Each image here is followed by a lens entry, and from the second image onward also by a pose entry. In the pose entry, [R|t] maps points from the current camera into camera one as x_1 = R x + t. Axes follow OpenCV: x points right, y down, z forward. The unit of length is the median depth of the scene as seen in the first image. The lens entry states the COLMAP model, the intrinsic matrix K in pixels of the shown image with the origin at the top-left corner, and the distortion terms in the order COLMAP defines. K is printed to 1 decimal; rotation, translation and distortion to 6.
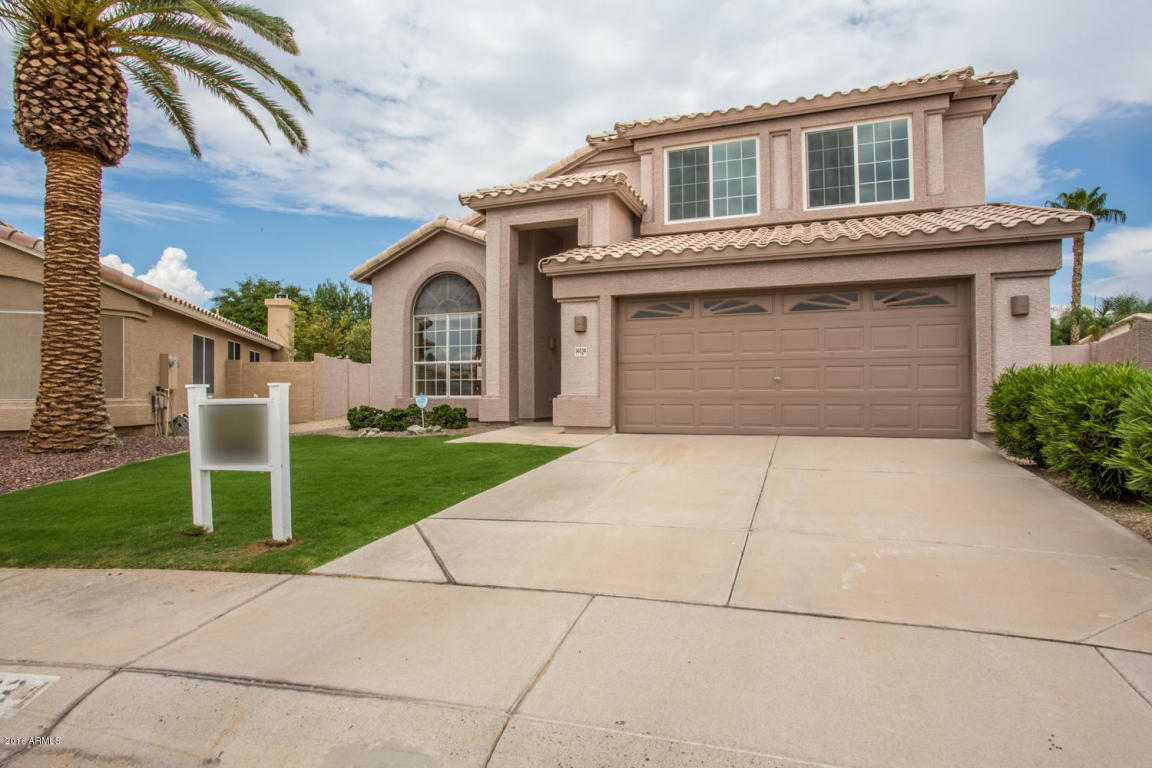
lens RADIAL K [[583.5, 0, 580.2], [0, 583.5, 377.1], [0, 0, 1]] dist [-0.063942, 0.023952]
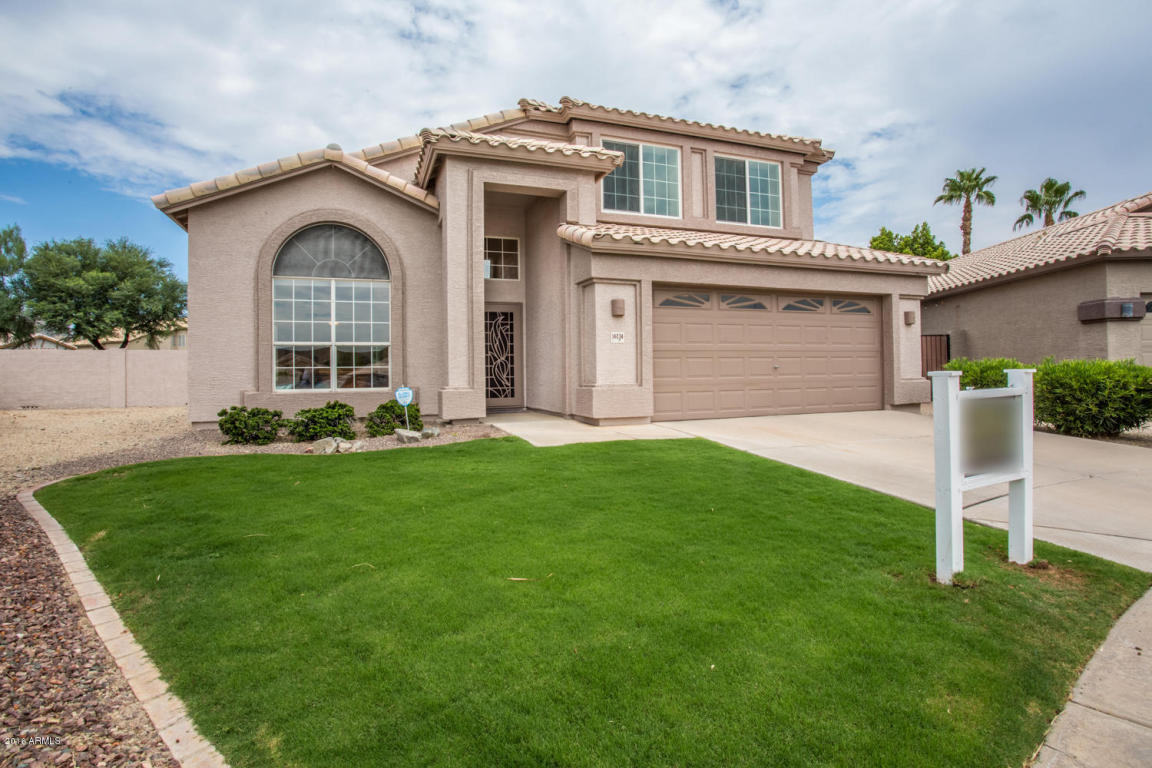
lens RADIAL K [[581.9, 0, 576.9], [0, 581.9, 359.9], [0, 0, 1]] dist [-0.076730, 0.032583]
pose [[0.757727, 0.010300, 0.652491, -0.664413], [-0.003754, 0.999928, -0.011425, 0.003196], [-0.652561, 0.006207, 0.757710, 0.344675]]
